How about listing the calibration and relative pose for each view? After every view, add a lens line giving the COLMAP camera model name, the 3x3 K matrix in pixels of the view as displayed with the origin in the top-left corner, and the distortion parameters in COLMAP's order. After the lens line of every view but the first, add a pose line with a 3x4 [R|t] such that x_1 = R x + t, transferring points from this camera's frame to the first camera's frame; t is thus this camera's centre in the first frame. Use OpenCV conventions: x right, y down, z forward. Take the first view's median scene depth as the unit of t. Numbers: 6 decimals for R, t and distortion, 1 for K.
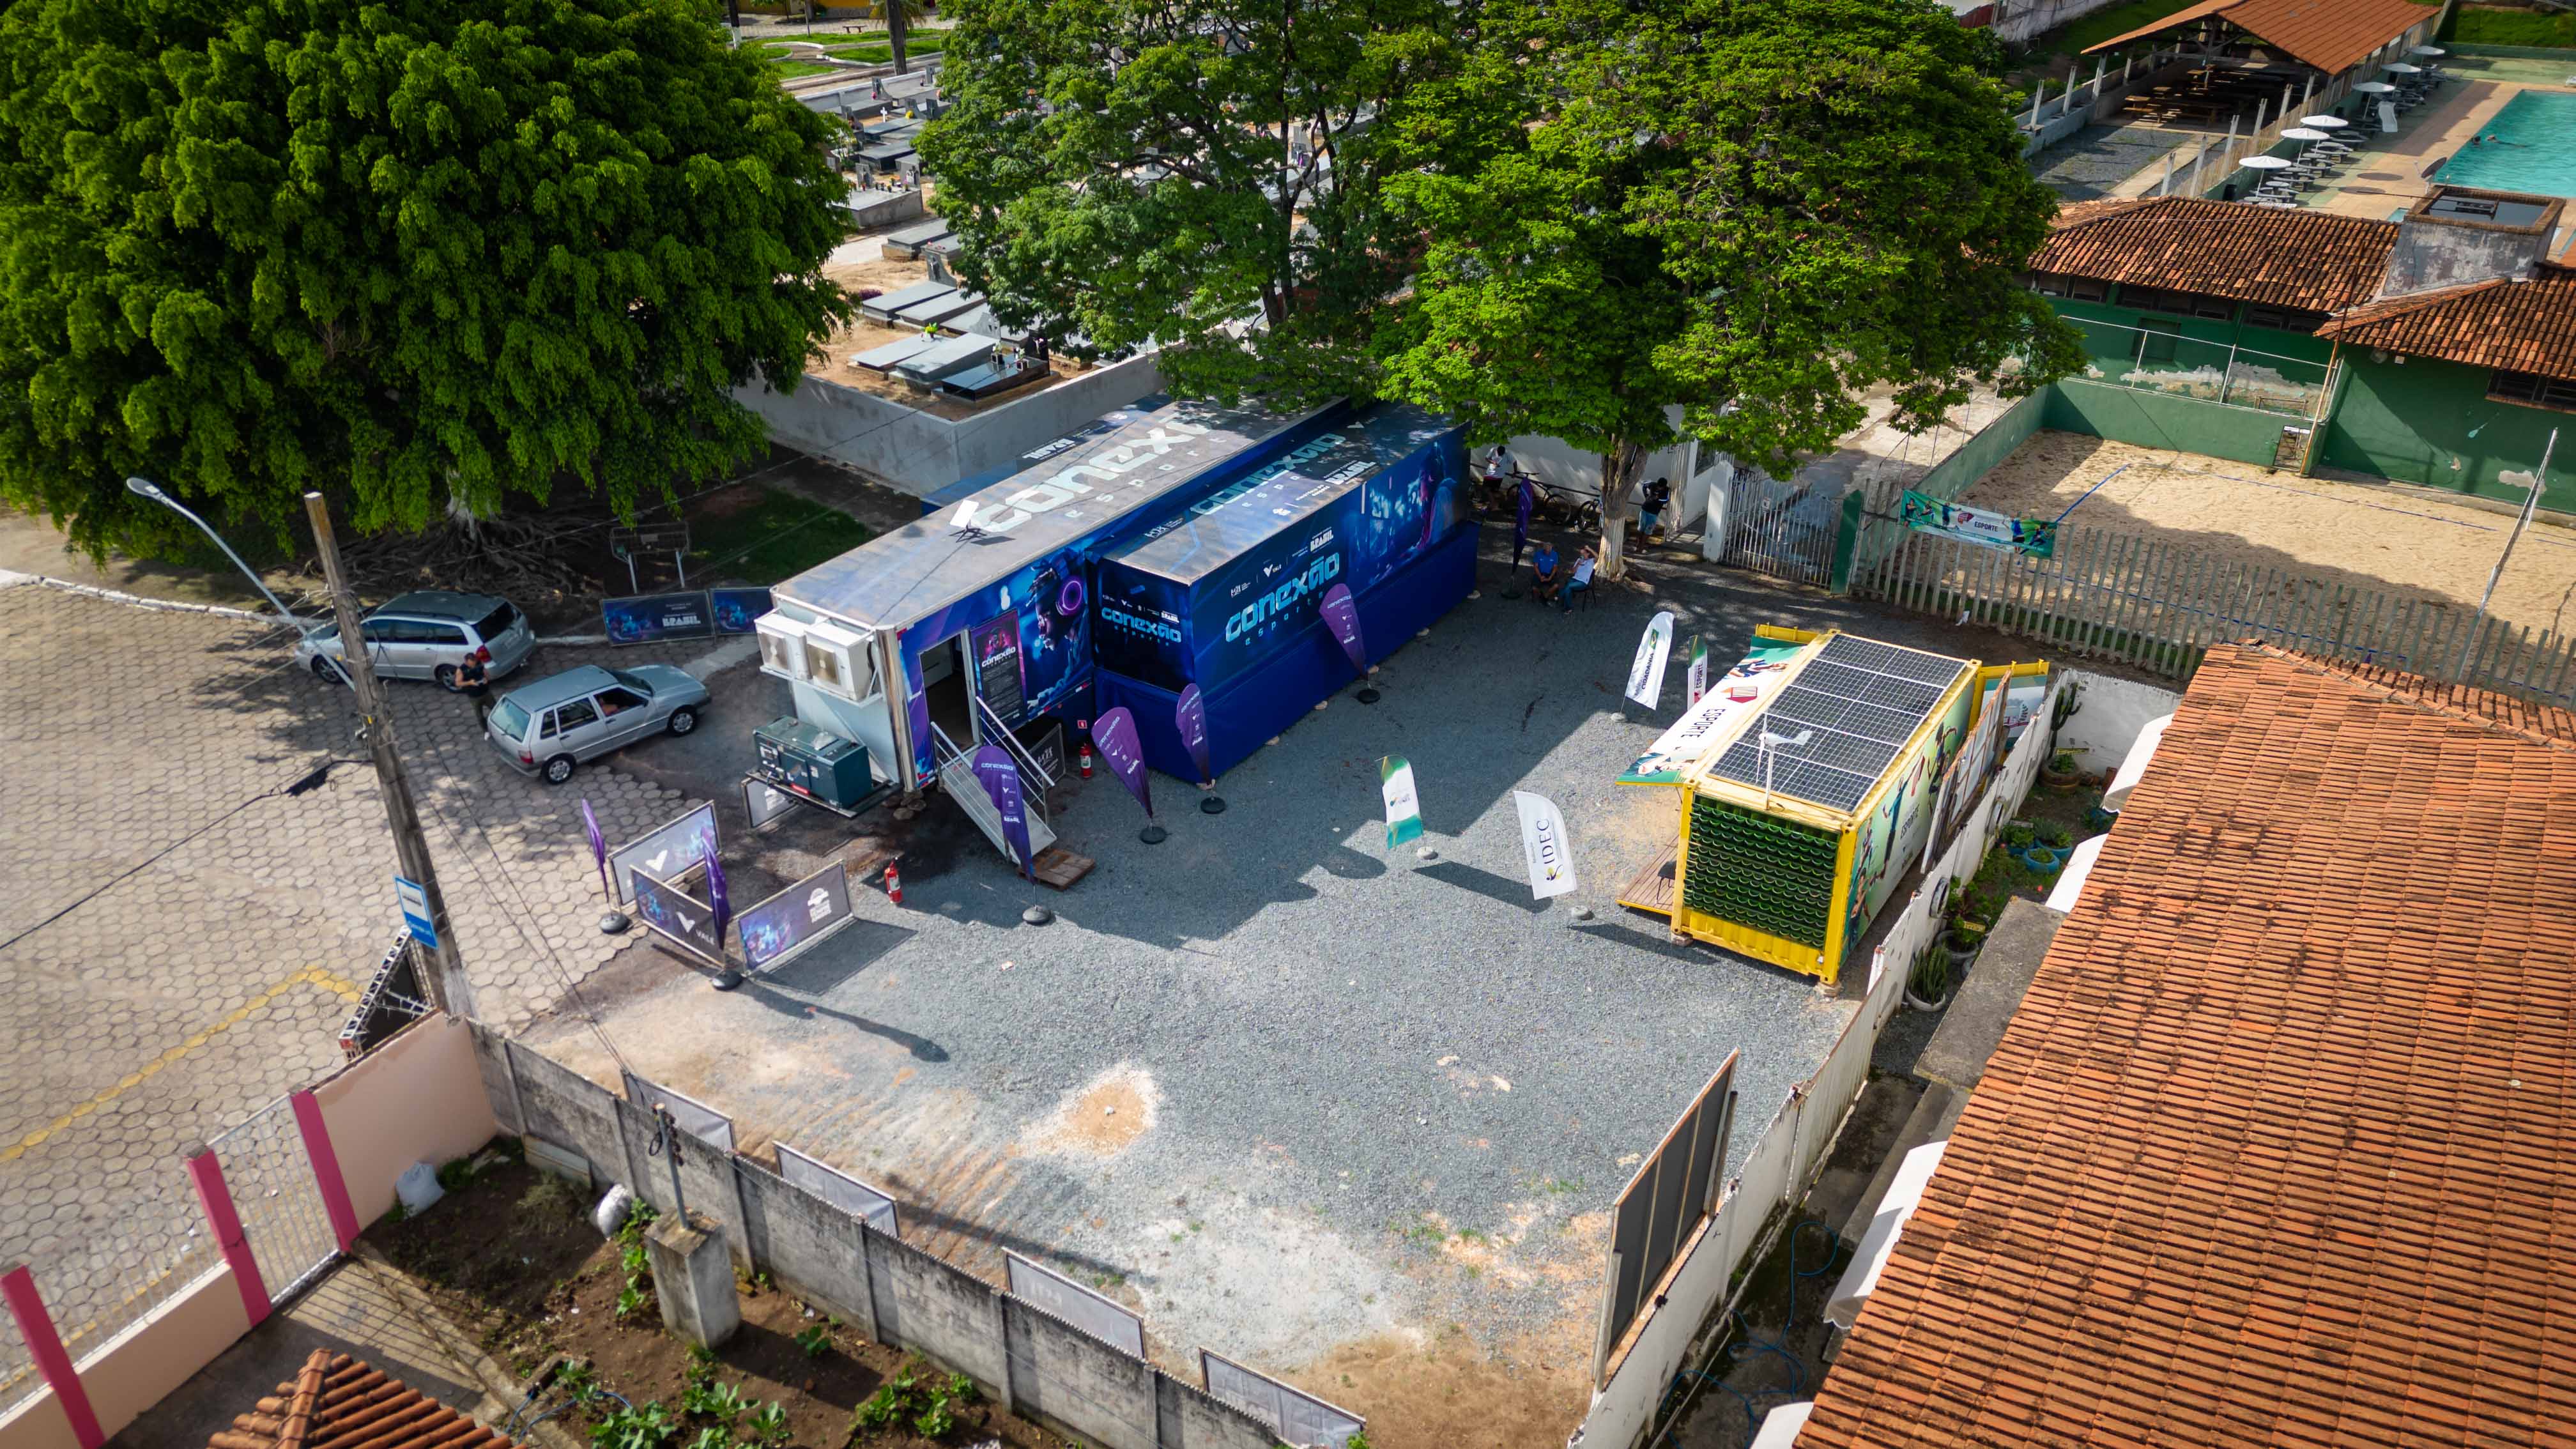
lens RADIAL K [[1811.2, 0, 1276.1], [0, 1811.2, 728.8], [0, 0, 1]] dist [0.027275, -0.013142]
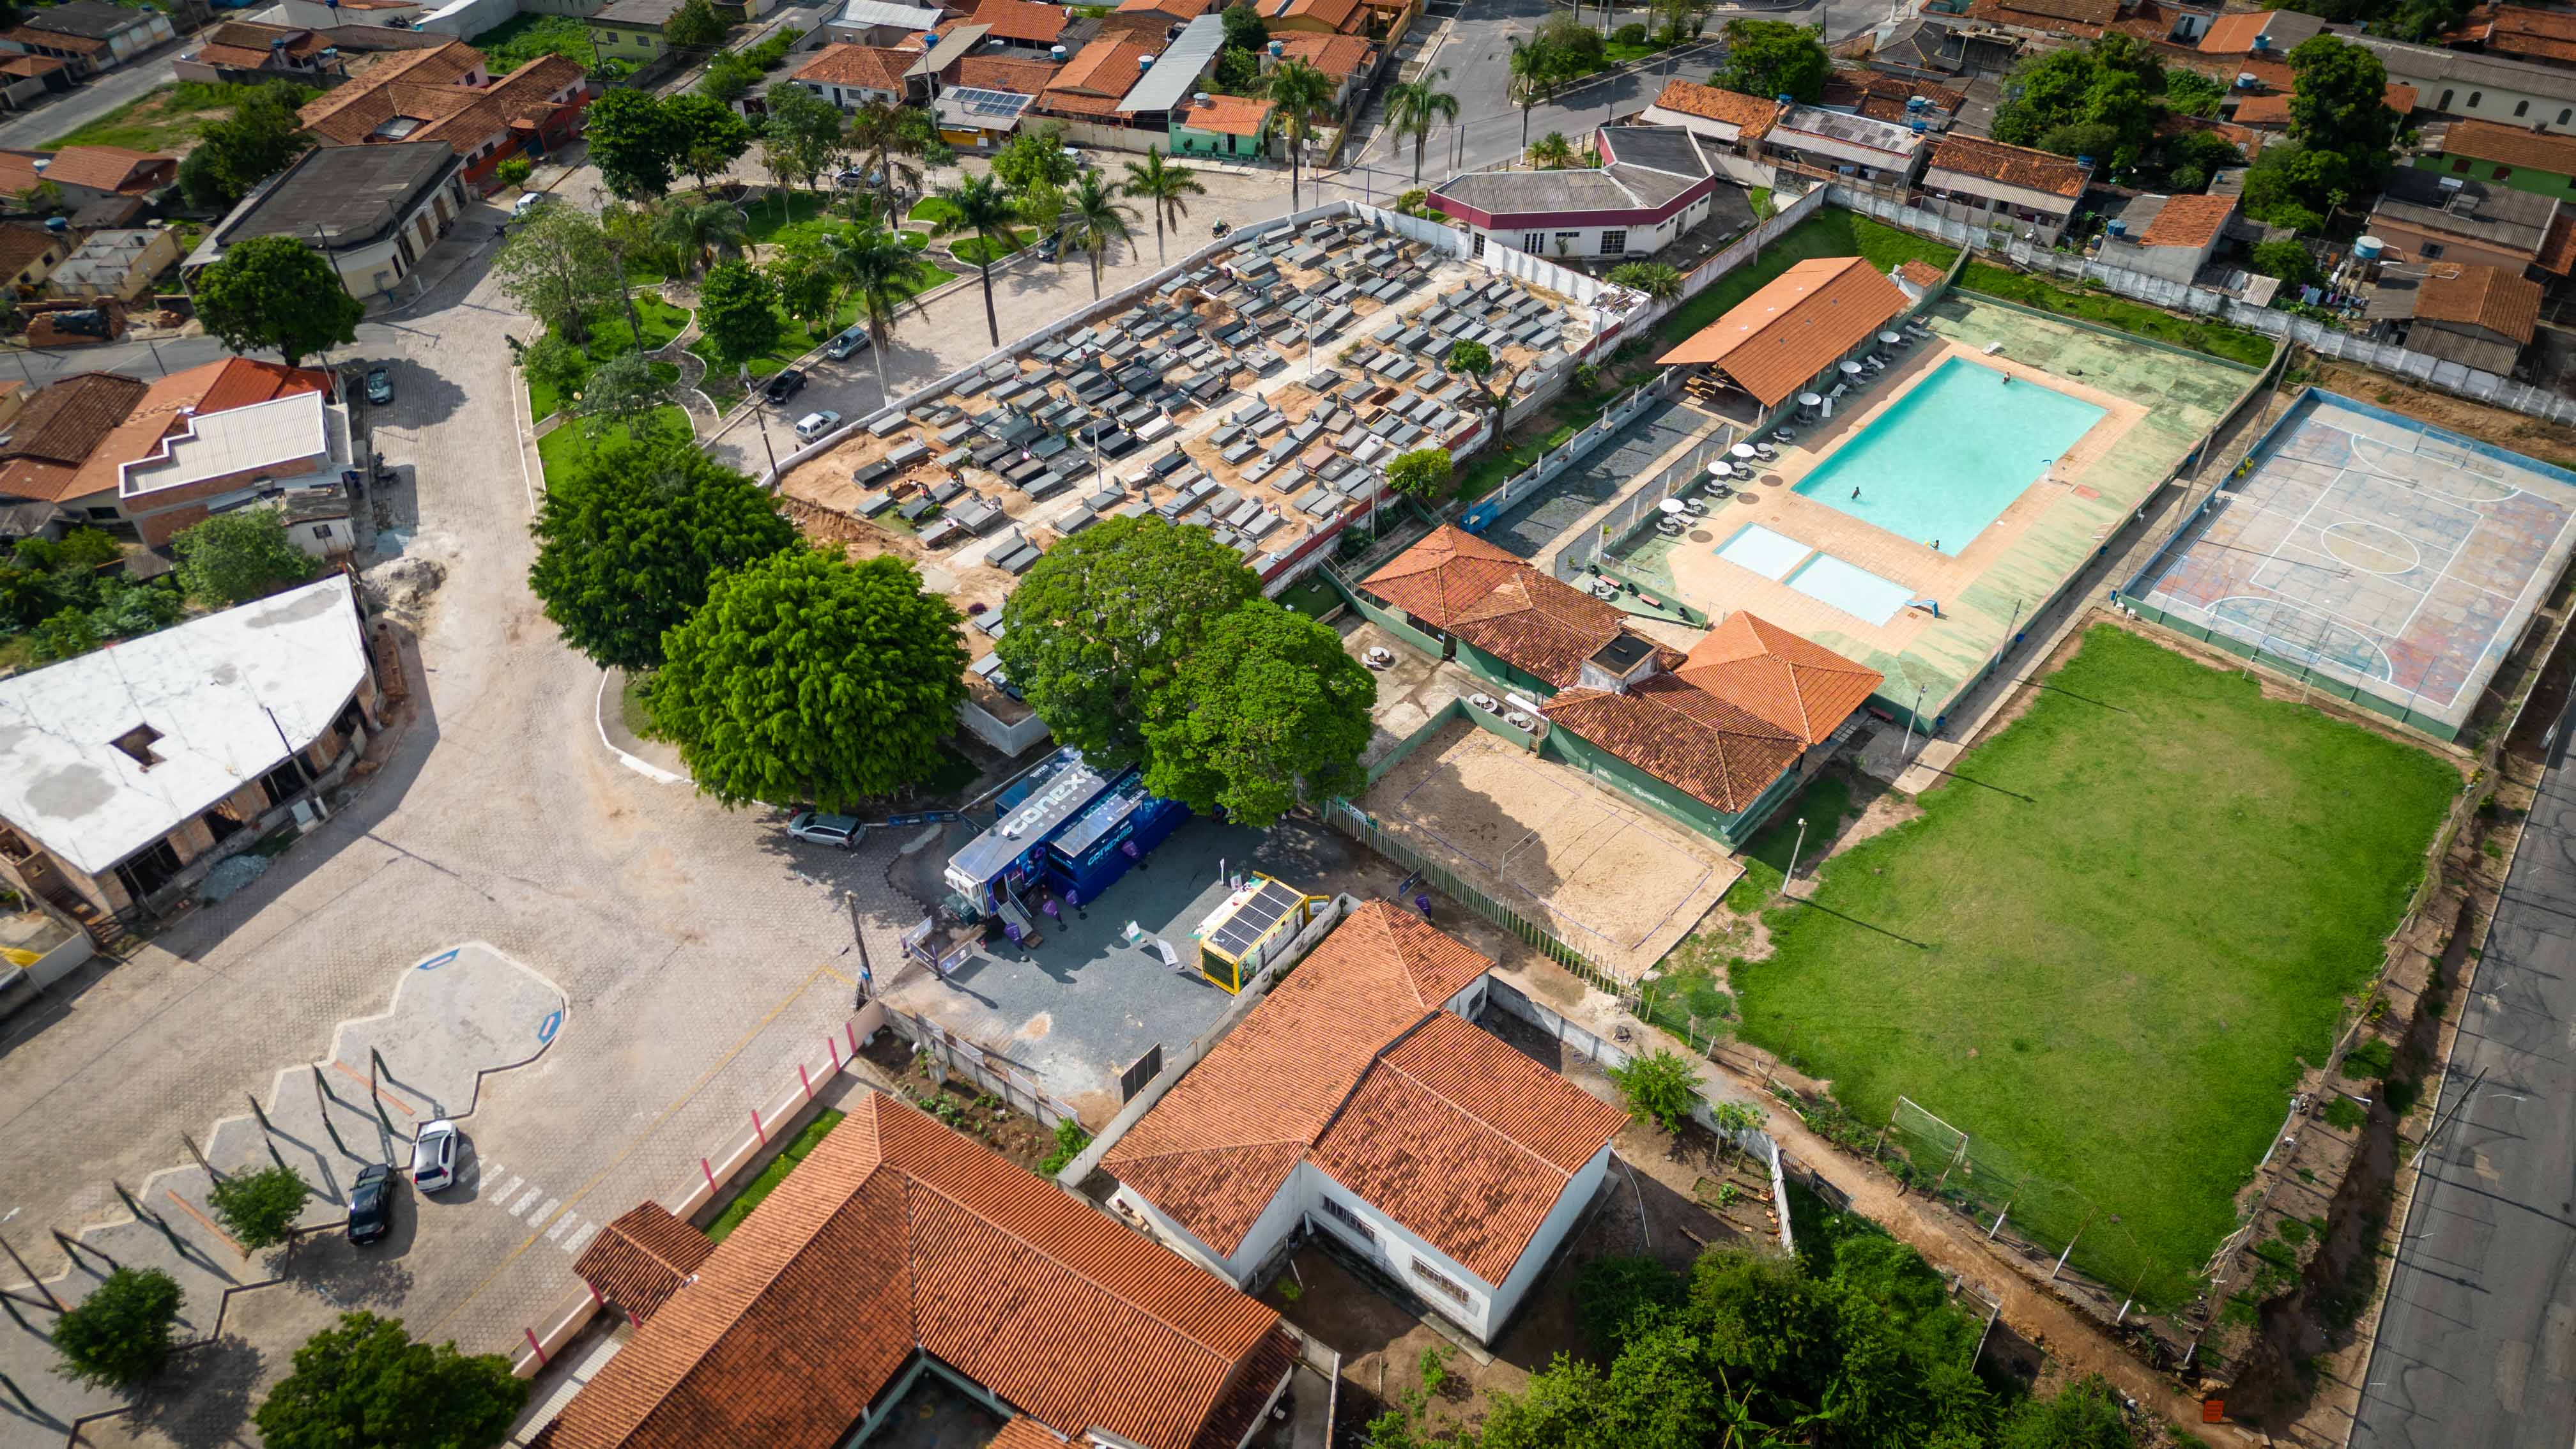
lens RADIAL K [[1811.2, 0, 1305.7], [0, 1811.2, 713.4], [0, 0, 1]] dist [0.027275, -0.013142]
pose [[0.998018, 0.047937, -0.040772, 0.492471], [-0.038139, 0.976080, 0.214040, -1.053568], [0.050057, -0.212061, 0.975974, -2.130548]]
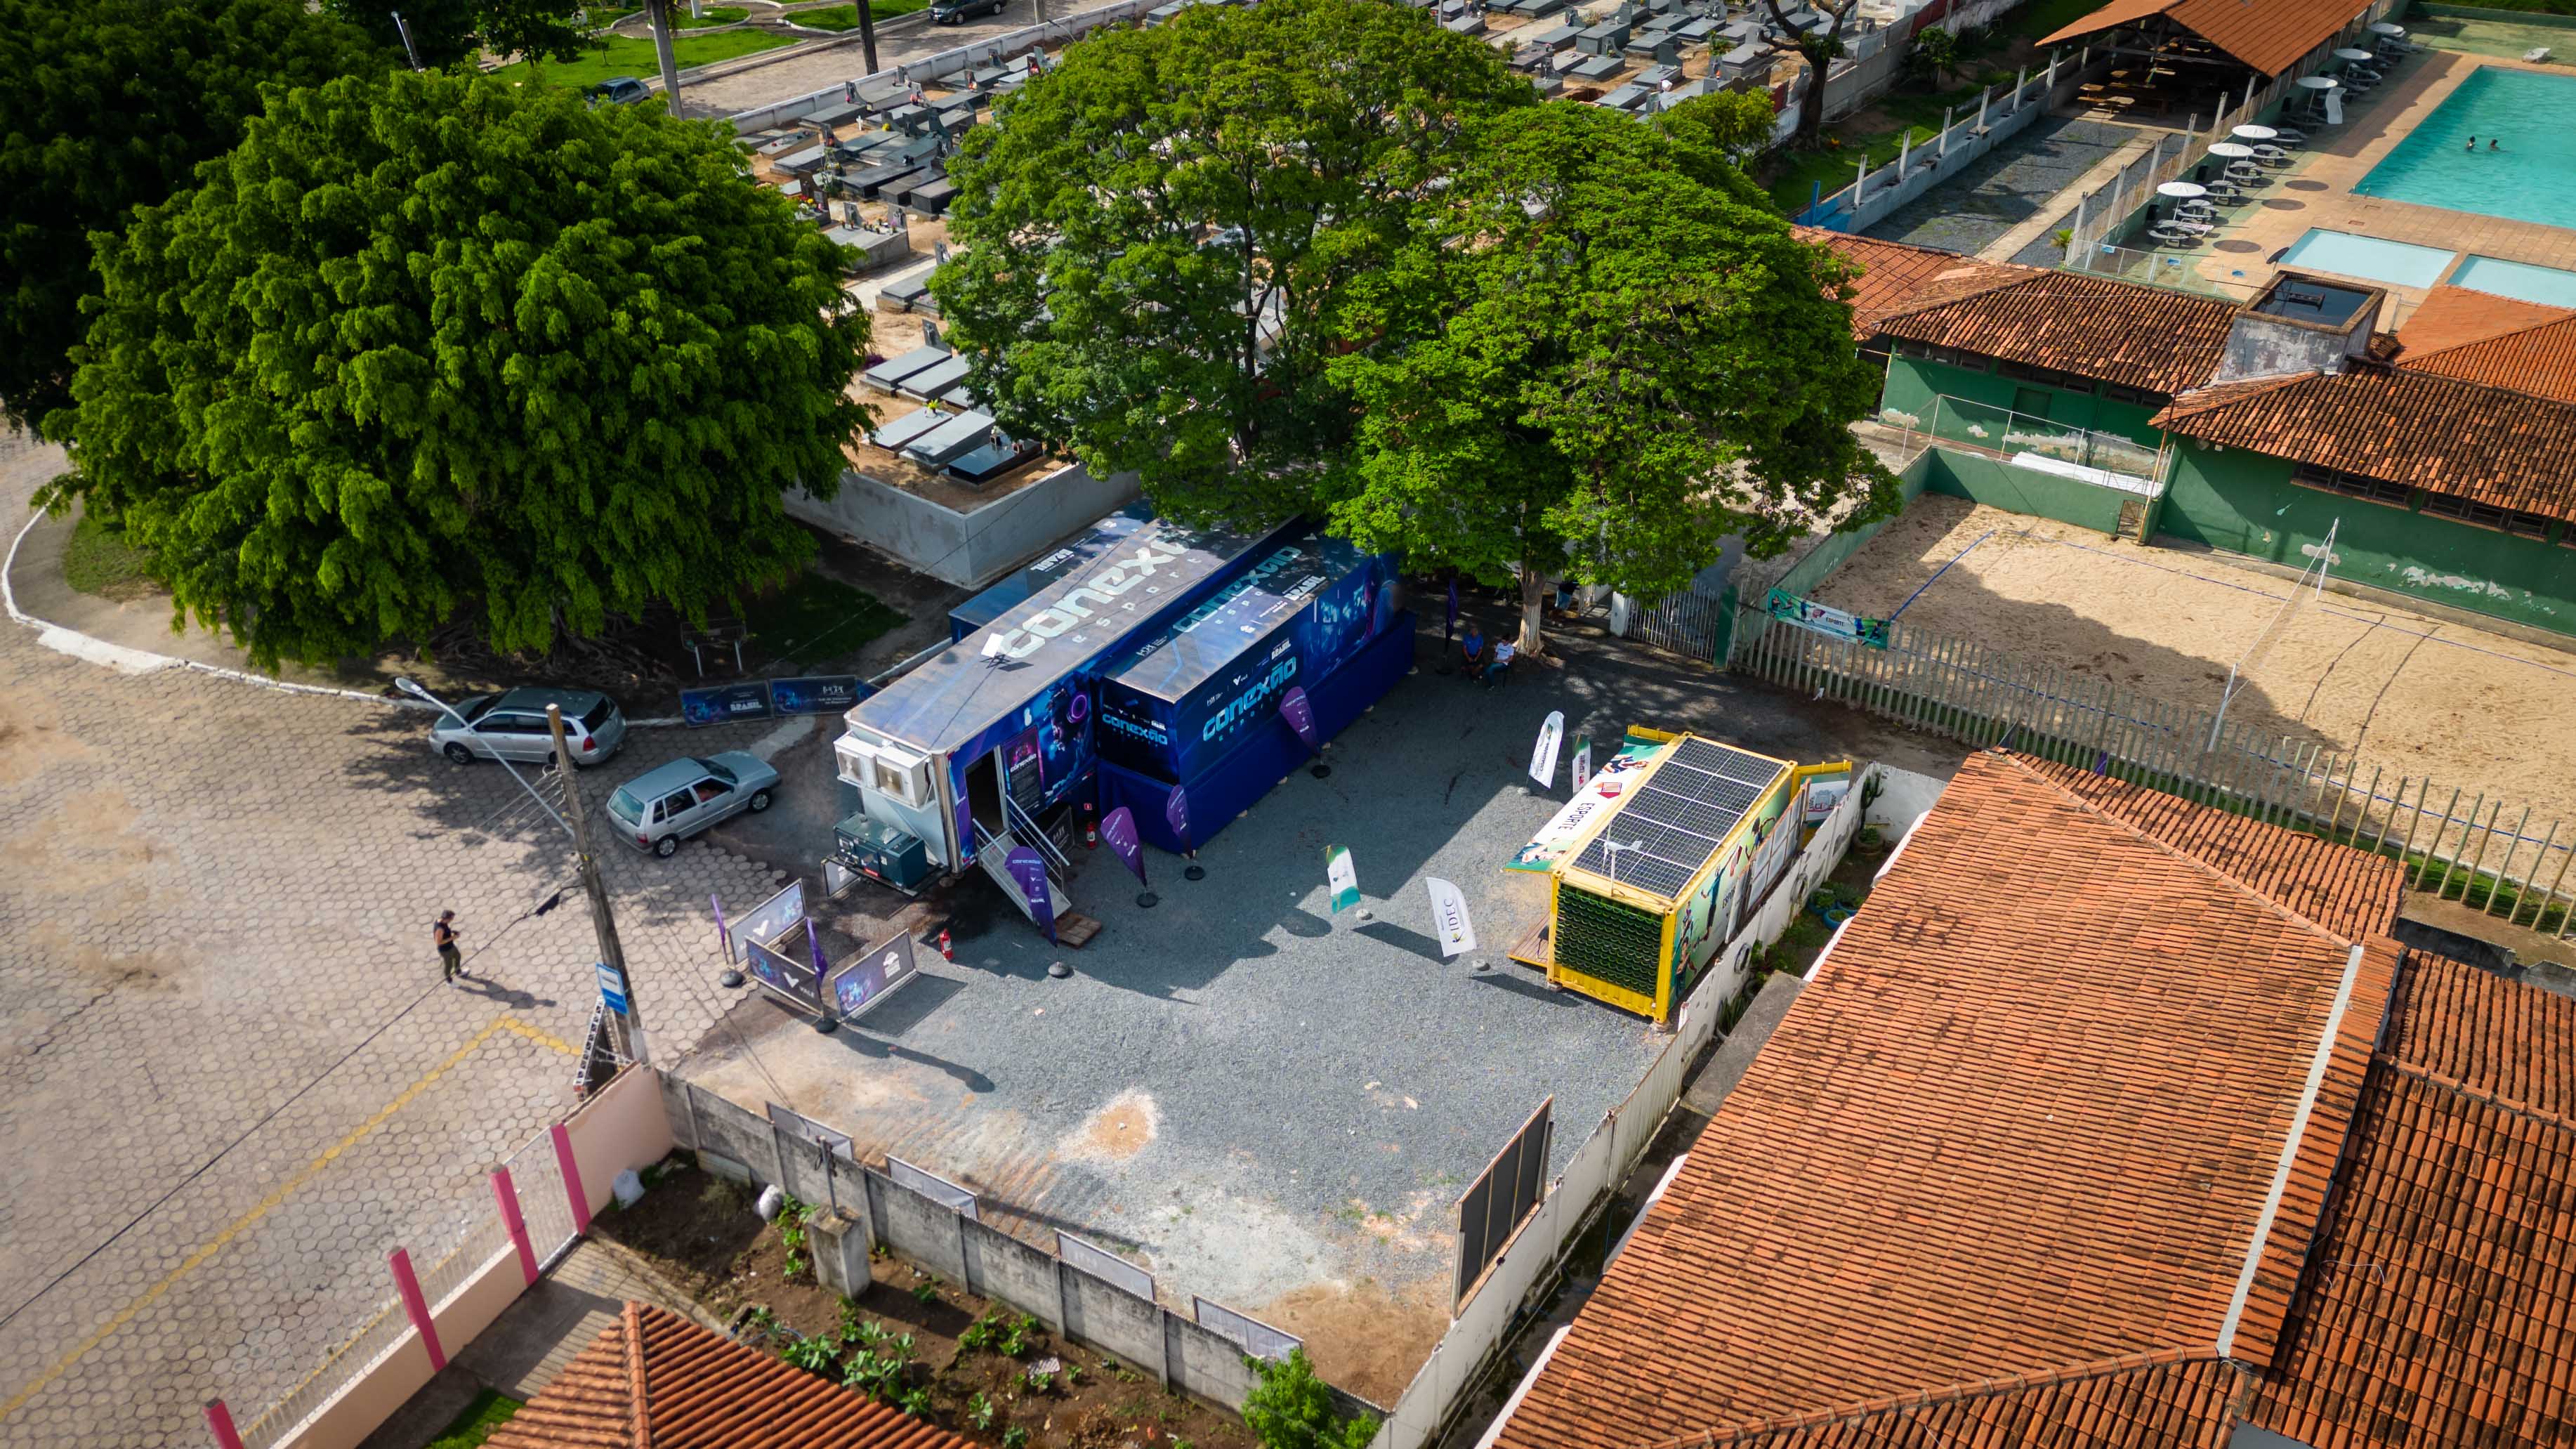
lens RADIAL K [[1980.2, 0, 1272.5], [0, 1980.2, 807.5], [0, 0, 1]] dist [0.038265, -0.022557]
pose [[0.999929, -0.007745, 0.009108, 0.007438], [0.006912, 0.996084, 0.088137, -0.127818], [-0.009755, -0.088068, 0.996067, -0.374528]]
